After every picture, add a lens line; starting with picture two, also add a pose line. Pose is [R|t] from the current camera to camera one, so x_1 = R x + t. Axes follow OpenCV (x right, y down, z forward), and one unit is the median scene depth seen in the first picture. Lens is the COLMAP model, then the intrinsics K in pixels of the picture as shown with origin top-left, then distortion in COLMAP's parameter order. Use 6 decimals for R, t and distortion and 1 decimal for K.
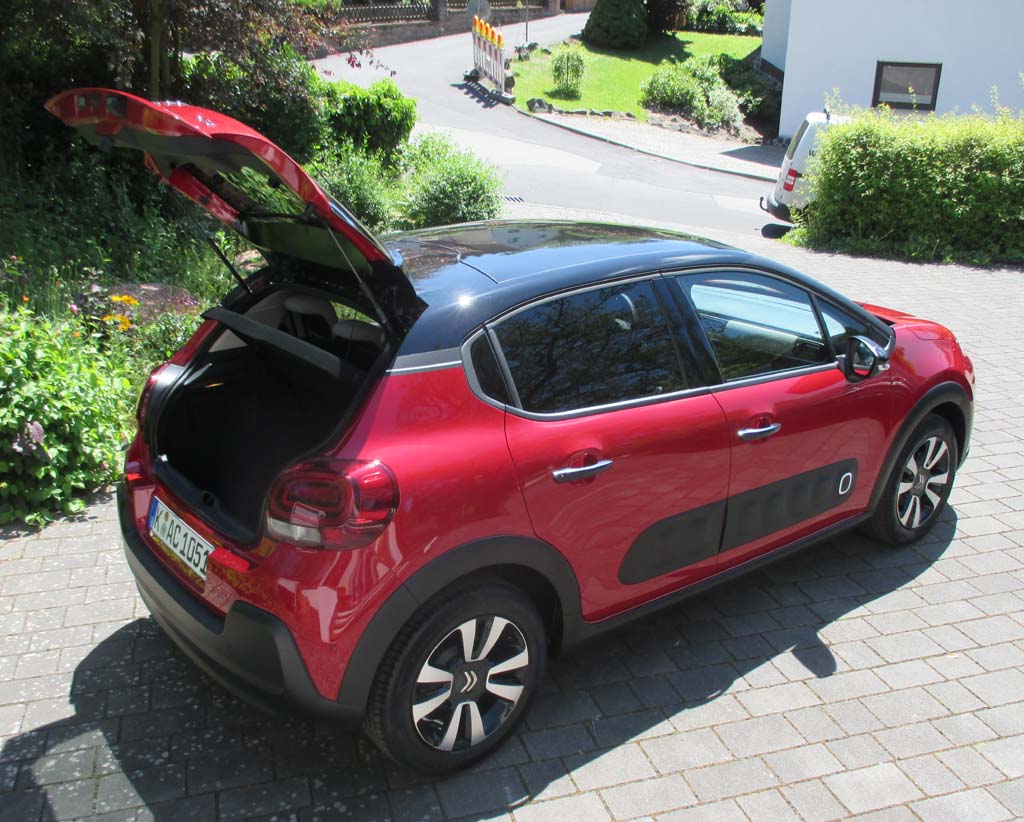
lens RADIAL K [[1046.7, 0, 518.2], [0, 1046.7, 414.9], [0, 0, 1]] dist [-0.037843, 0.000000]
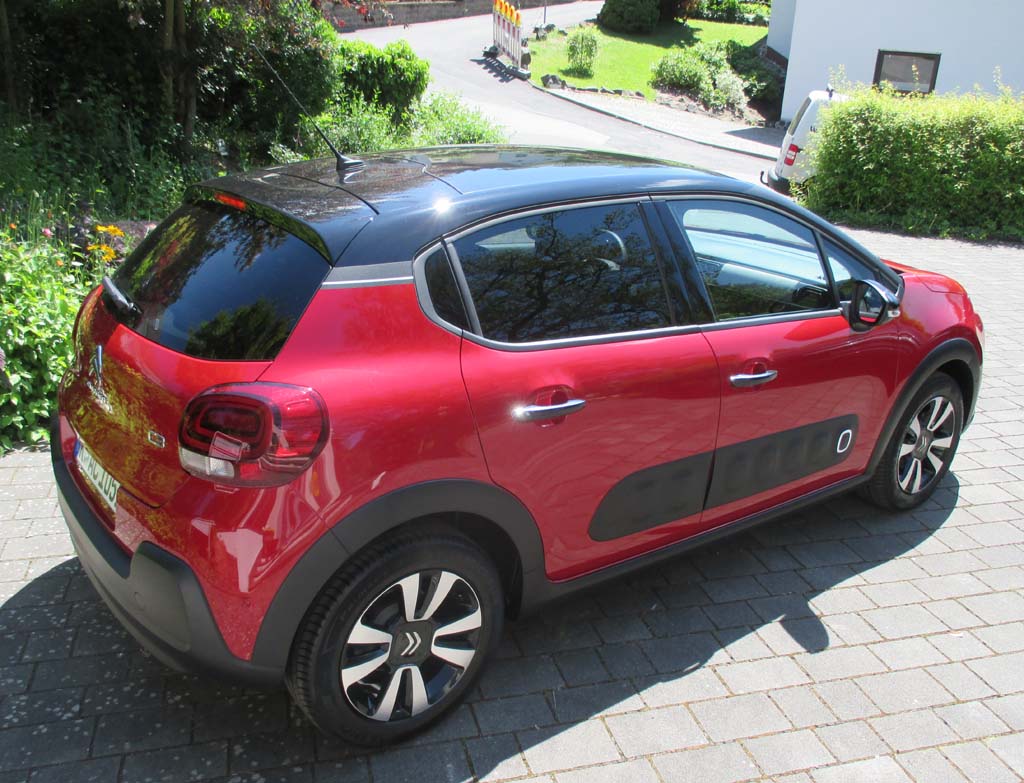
lens RADIAL K [[957.0, 0, 504.9], [0, 957.0, 389.6], [0, 0, 1]] dist [-0.028370, 0.000000]
pose [[0.998957, 0.038207, -0.024996, 0.035442], [-0.037930, 0.999215, 0.011466, 0.023297], [0.025415, -0.010506, 0.999622, 0.160536]]
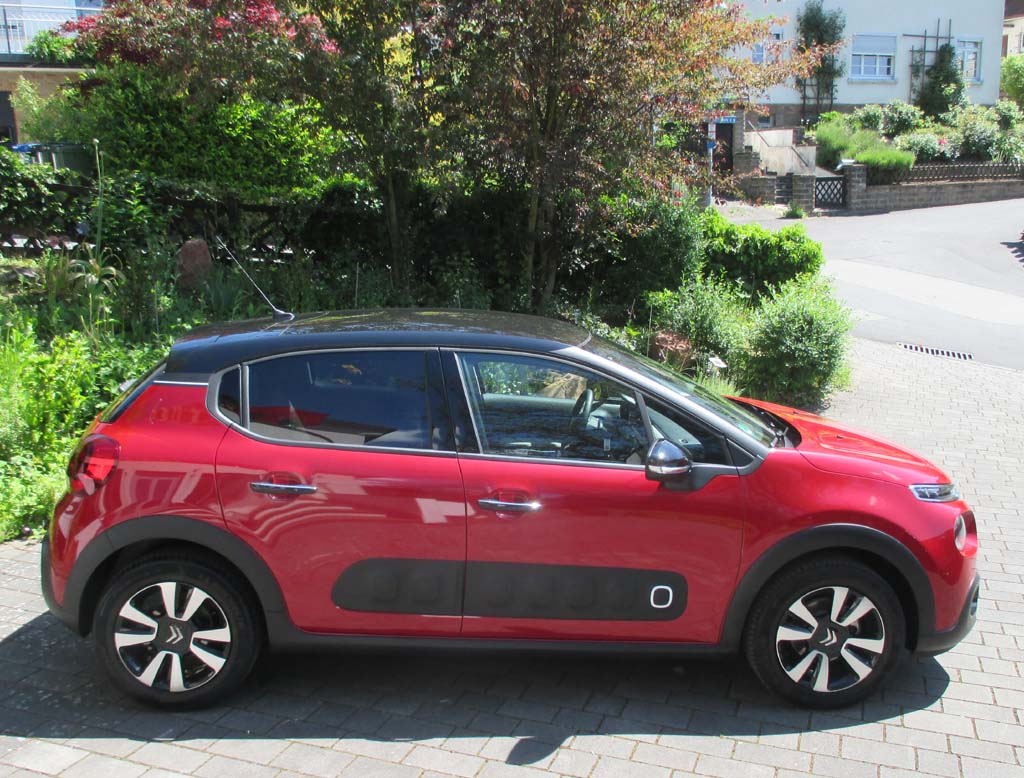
lens RADIAL K [[1067.0, 0, 513.9], [0, 1067.0, 386.6], [0, 0, 1]] dist [-0.042721, 0.000000]
pose [[0.799707, 0.108495, -0.590507, 0.807469], [-0.211011, 0.971581, -0.107256, 0.012139], [0.562088, 0.210377, 0.799874, 0.120041]]
